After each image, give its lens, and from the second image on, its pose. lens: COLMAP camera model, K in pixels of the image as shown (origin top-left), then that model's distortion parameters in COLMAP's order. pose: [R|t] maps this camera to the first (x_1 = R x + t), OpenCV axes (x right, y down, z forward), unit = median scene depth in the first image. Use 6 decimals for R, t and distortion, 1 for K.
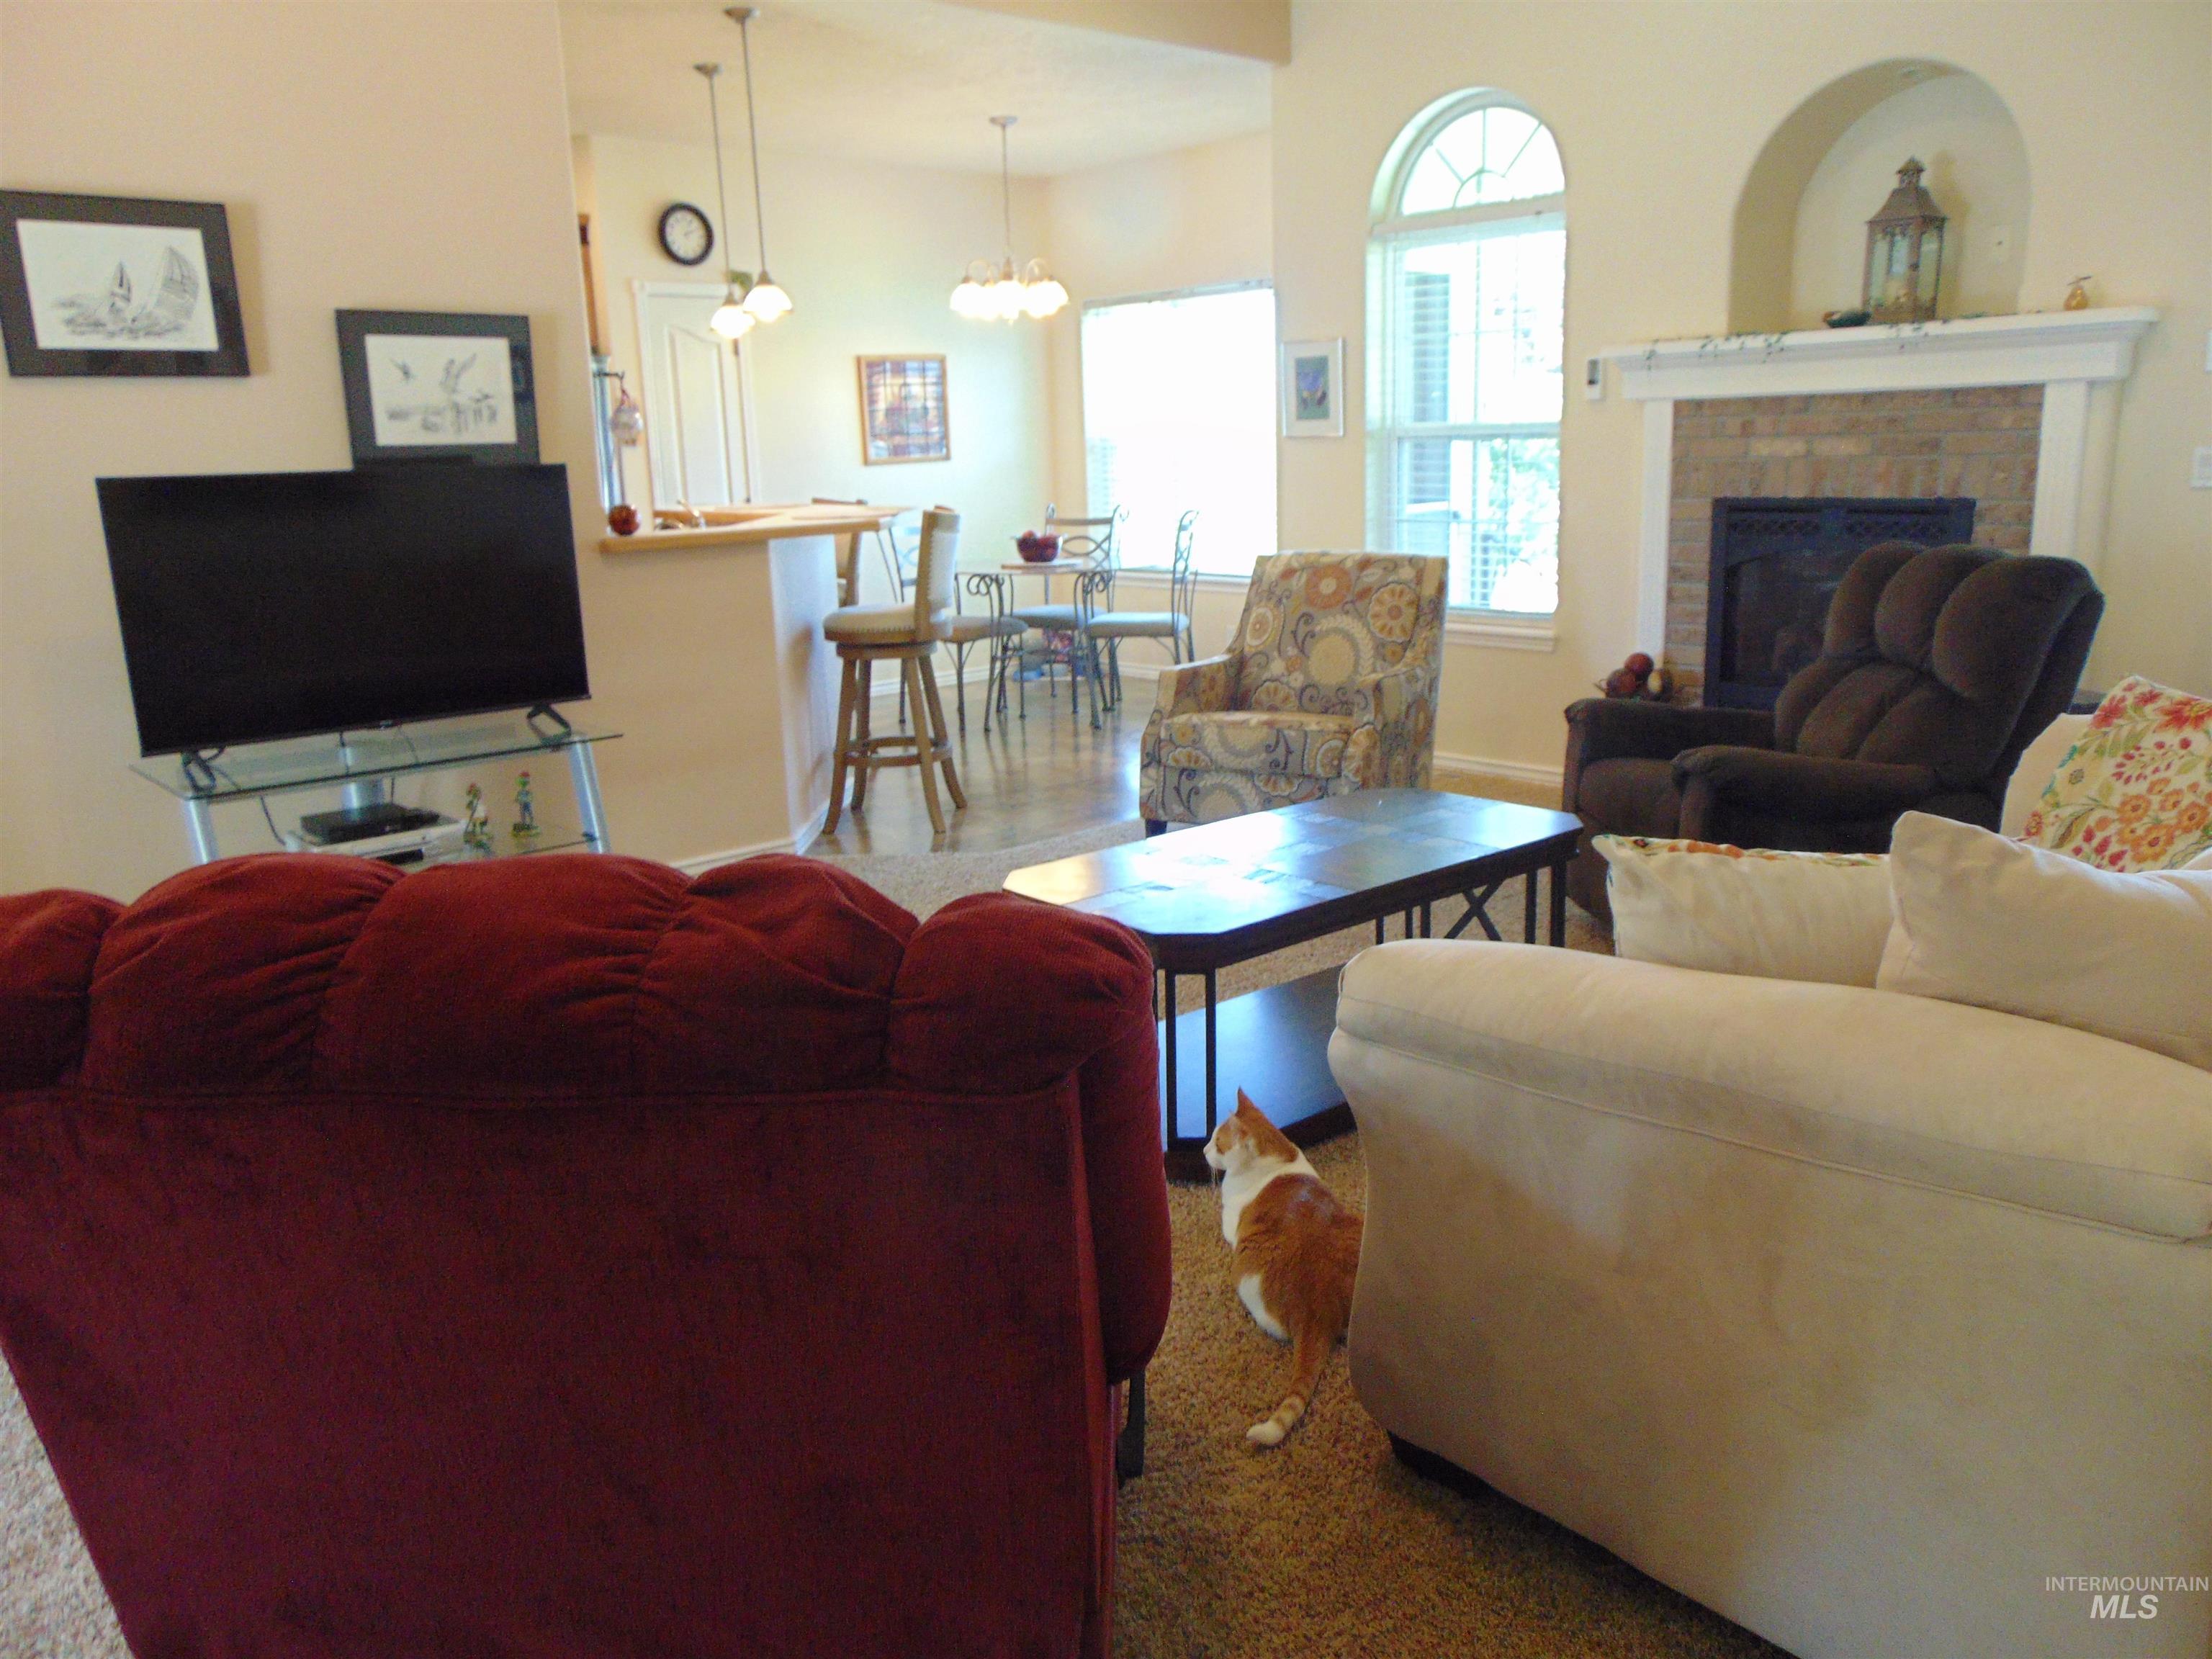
lens RADIAL K [[1656.3, 0, 1105.8], [0, 1656.3, 832.4], [0, 0, 1]] dist [-0.028105, 0.057494]
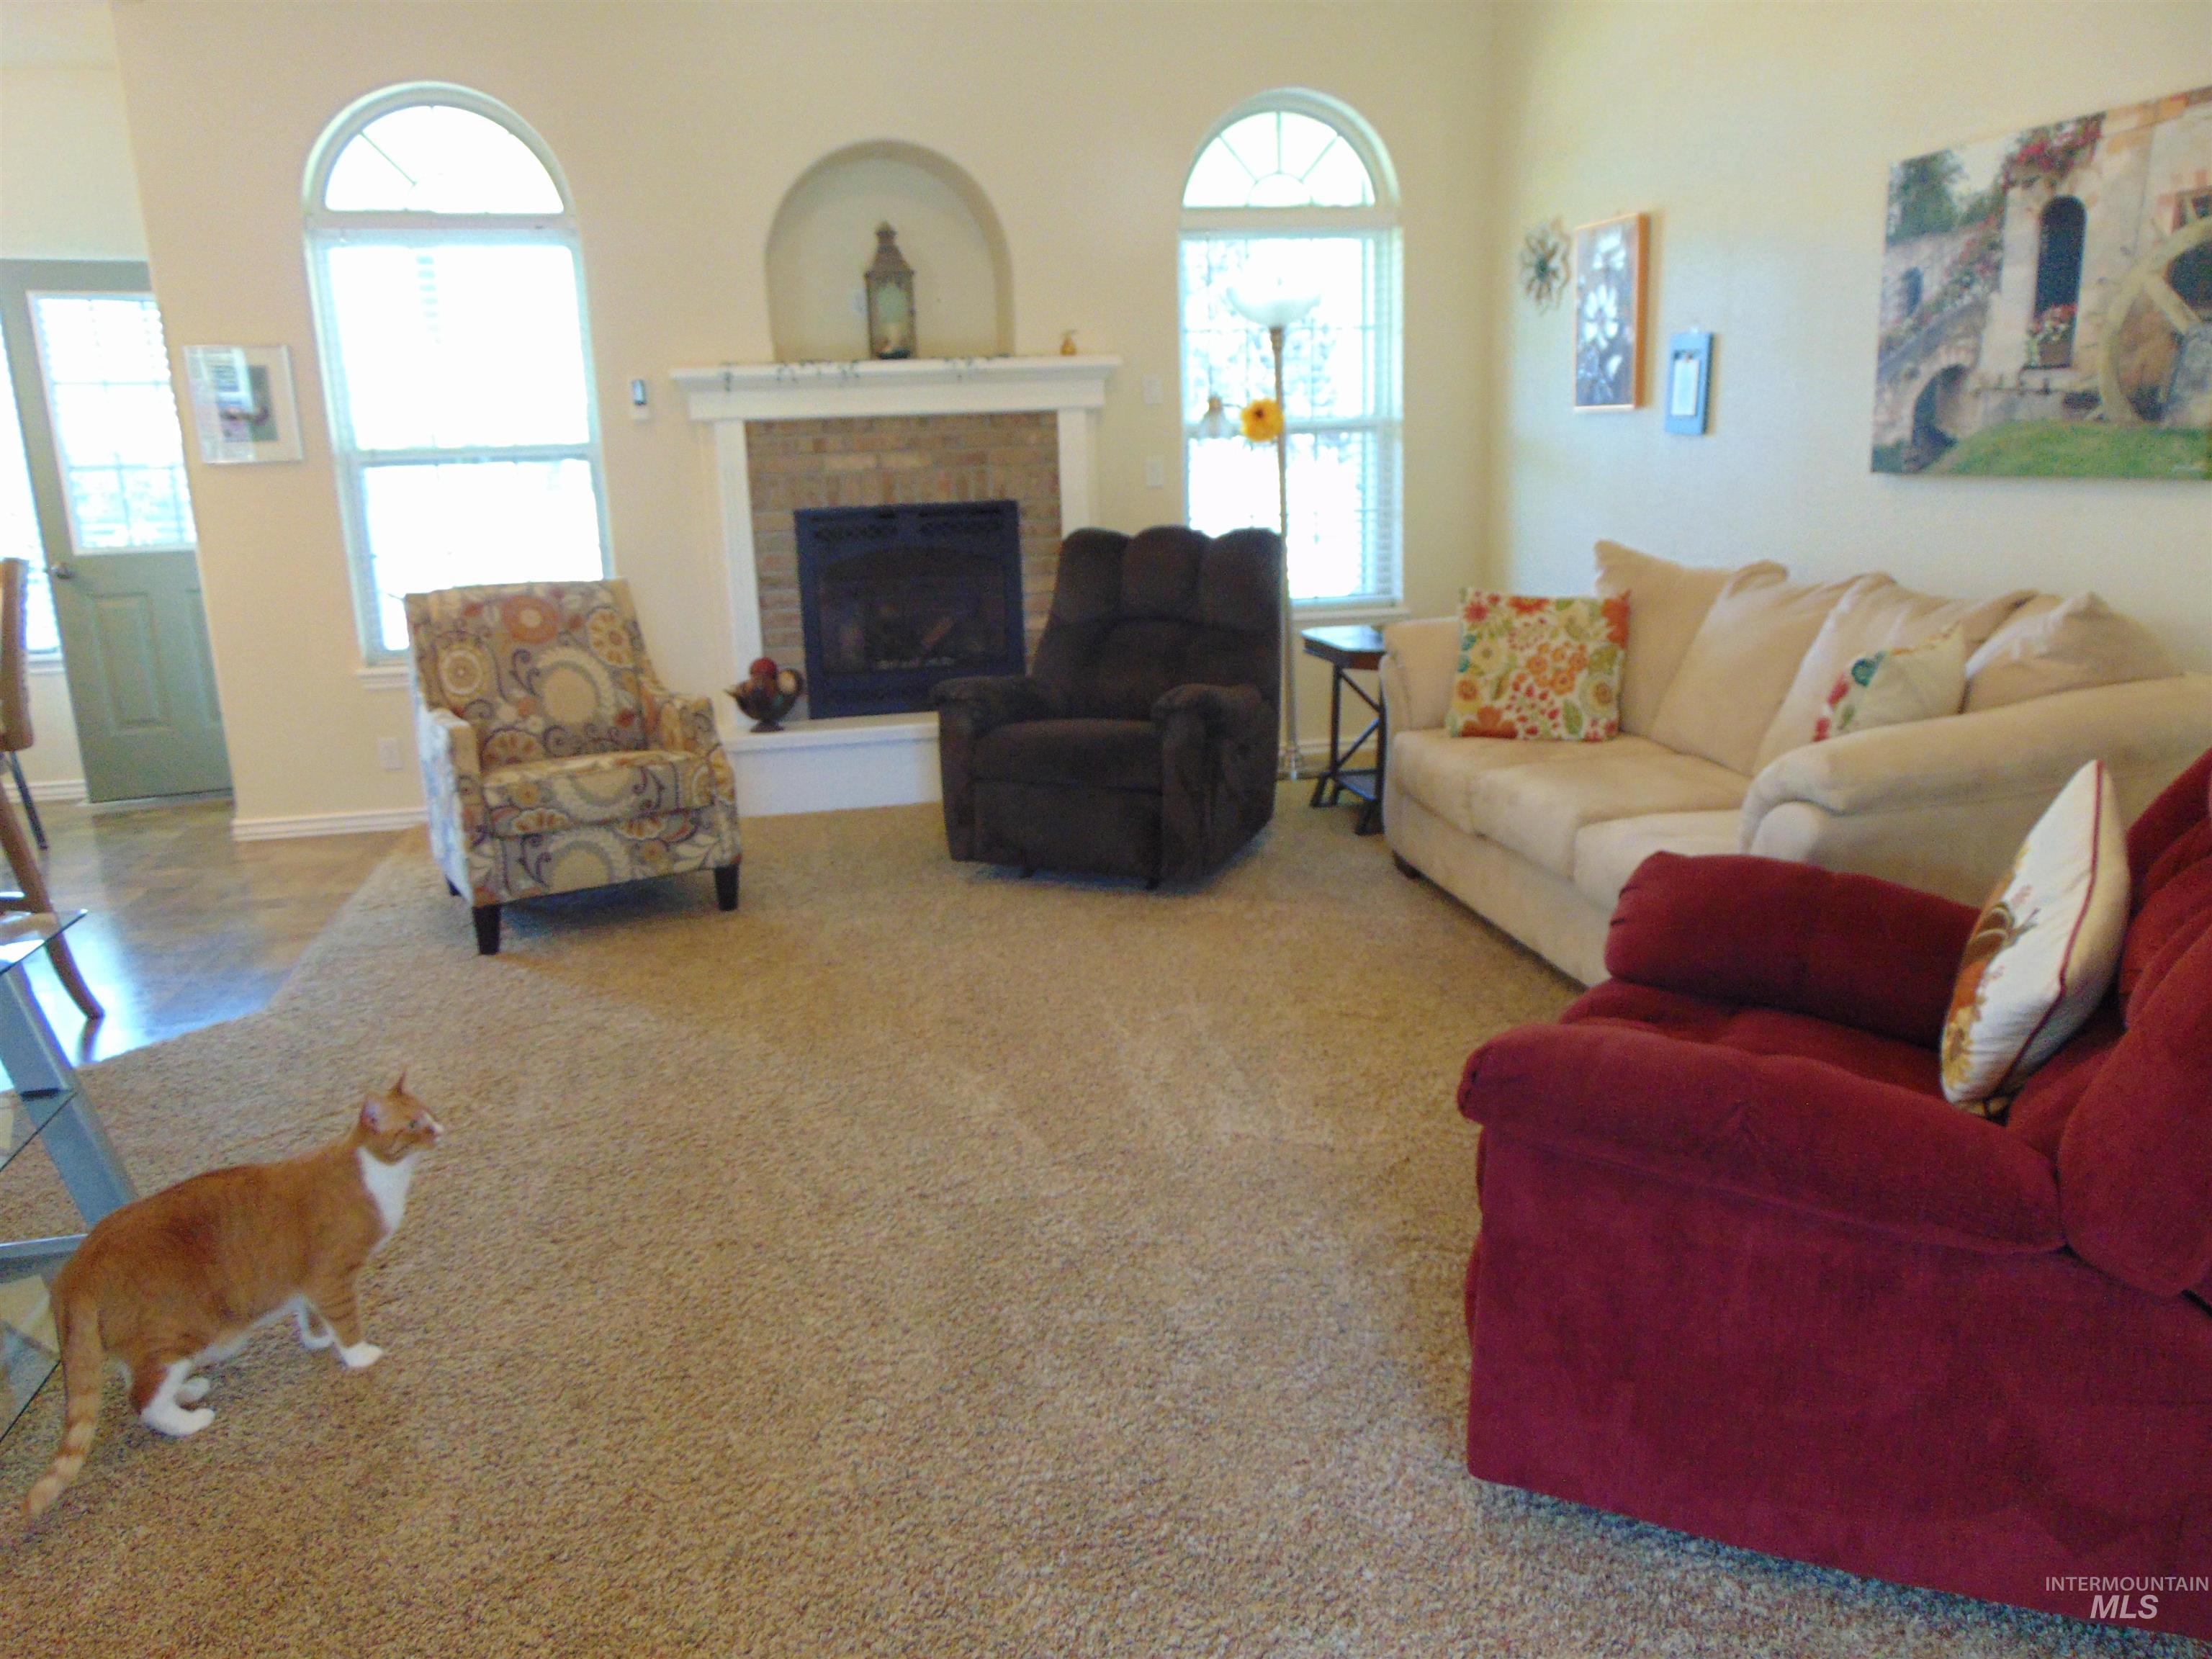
lens RADIAL K [[1656.3, 0, 1117.6], [0, 1656.3, 824.7], [0, 0, 1]] dist [-0.028105, 0.057494]
pose [[0.486407, -0.185632, 0.853785, -0.519603], [0.219886, 0.971727, 0.086005, -0.048988], [-0.845611, 0.145902, 0.513473, 0.298775]]
